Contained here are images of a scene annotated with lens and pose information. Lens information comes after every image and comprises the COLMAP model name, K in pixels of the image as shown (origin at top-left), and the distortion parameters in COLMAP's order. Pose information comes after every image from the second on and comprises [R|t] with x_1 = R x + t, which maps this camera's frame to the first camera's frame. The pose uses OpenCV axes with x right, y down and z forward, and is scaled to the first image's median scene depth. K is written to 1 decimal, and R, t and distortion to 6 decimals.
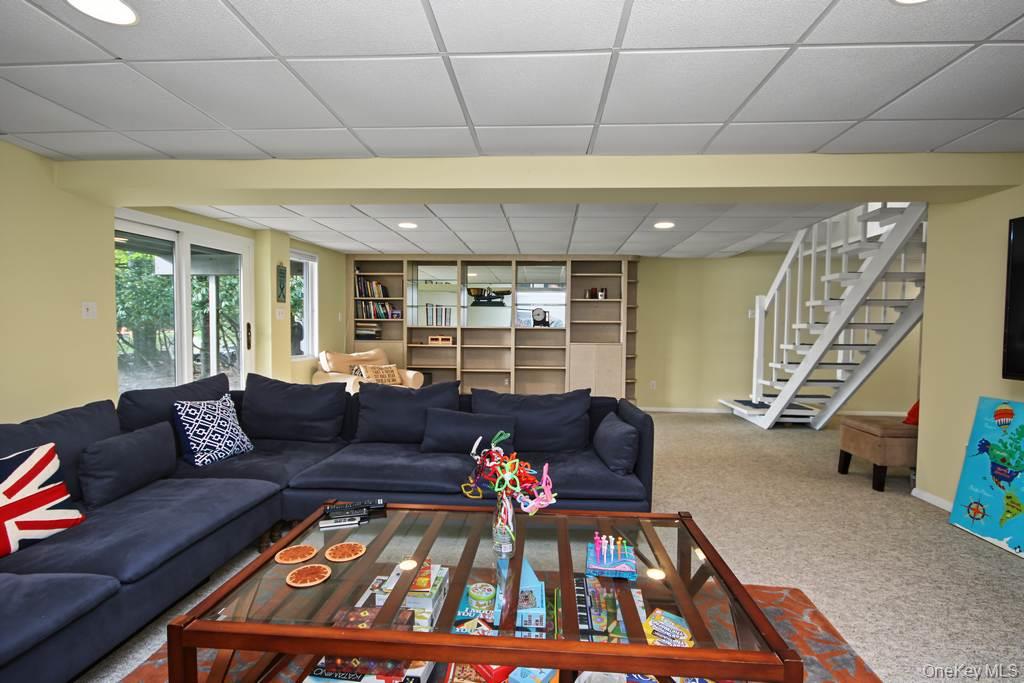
lens RADIAL K [[473.6, 0, 513.9], [0, 473.6, 347.8], [0, 0, 1]] dist [-0.001124, -0.000302]
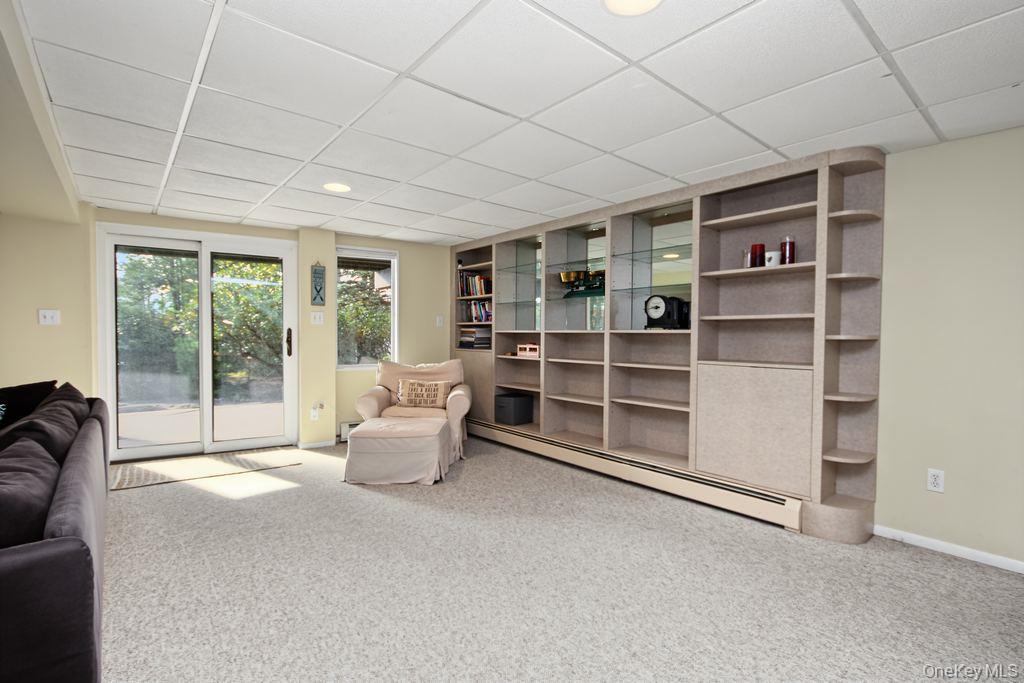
lens RADIAL K [[484.4, 0, 512.0], [0, 484.4, 341.5], [0, 0, 1]] dist [0.035730, -0.000082]
pose [[0.671708, 0.006226, -0.740789, 0.361199], [-0.030007, 0.999373, -0.018809, -0.015319], [0.740208, 0.034863, 0.671474, 0.503041]]
